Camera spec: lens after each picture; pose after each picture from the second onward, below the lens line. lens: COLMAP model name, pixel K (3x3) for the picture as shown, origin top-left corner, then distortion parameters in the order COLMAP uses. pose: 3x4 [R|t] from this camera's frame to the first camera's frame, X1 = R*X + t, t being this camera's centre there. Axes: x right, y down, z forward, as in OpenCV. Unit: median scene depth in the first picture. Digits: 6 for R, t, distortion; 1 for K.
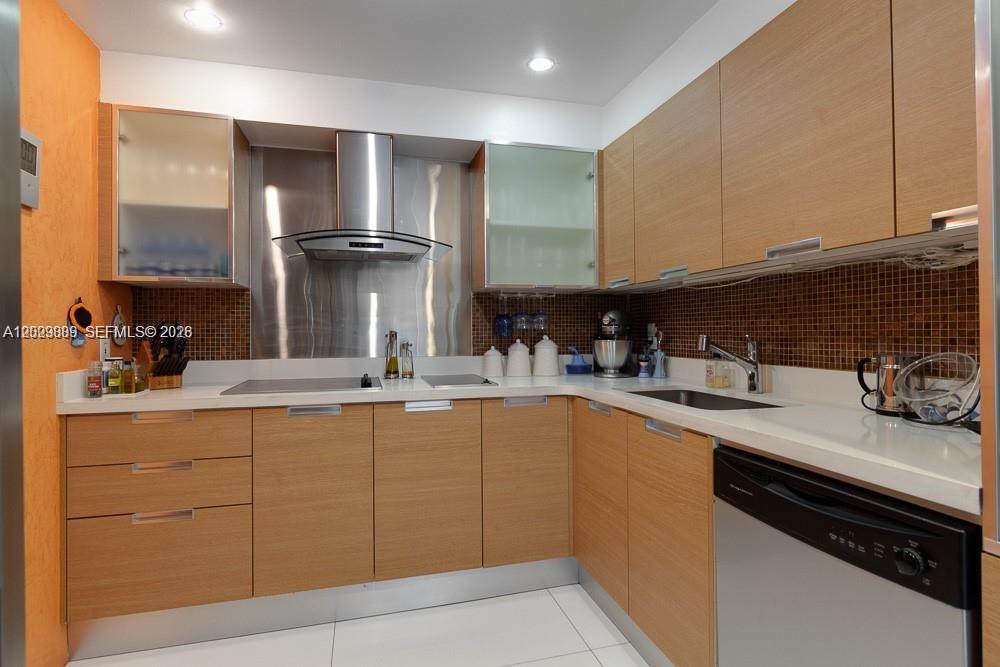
lens RADIAL K [[520.8, 0, 500.5], [0, 520.8, 328.9], [0, 0, 1]] dist [-0.005969, 0.000517]
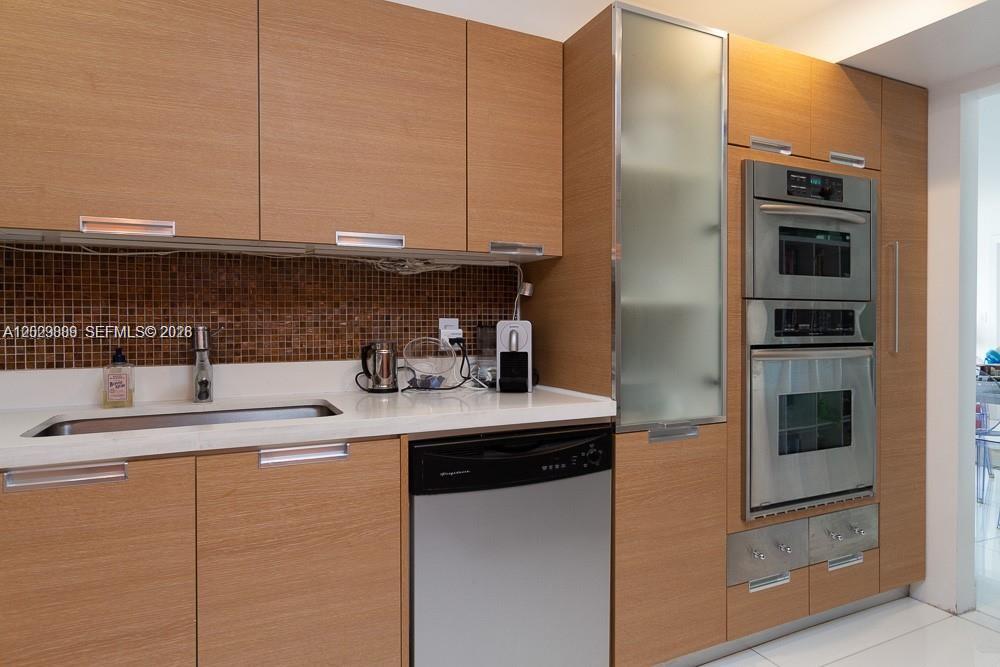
lens RADIAL K [[597.1, 0, 500.9], [0, 597.1, 328.4], [0, 0, 1]] dist [0.007055, 0.000416]
pose [[-0.190261, -0.006934, 0.981709, -0.402866], [-0.000056, 0.999975, 0.007052, 0.005975], [-0.981734, 0.001286, -0.190257, 0.627406]]
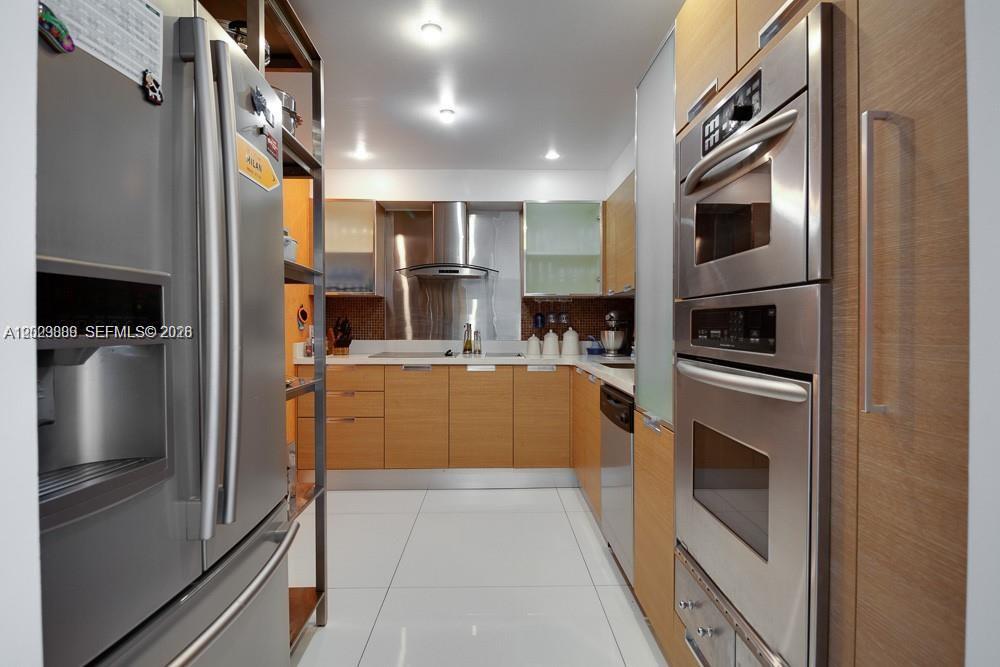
lens RADIAL K [[520.8, 0, 501.0], [0, 520.8, 331.9], [0, 0, 1]] dist [-0.005969, 0.000517]
pose [[0.969227, 0.011991, -0.245877, 0.319680], [-0.007686, 0.999800, 0.018463, -0.000558], [0.246049, -0.016005, 0.969125, -0.581346]]
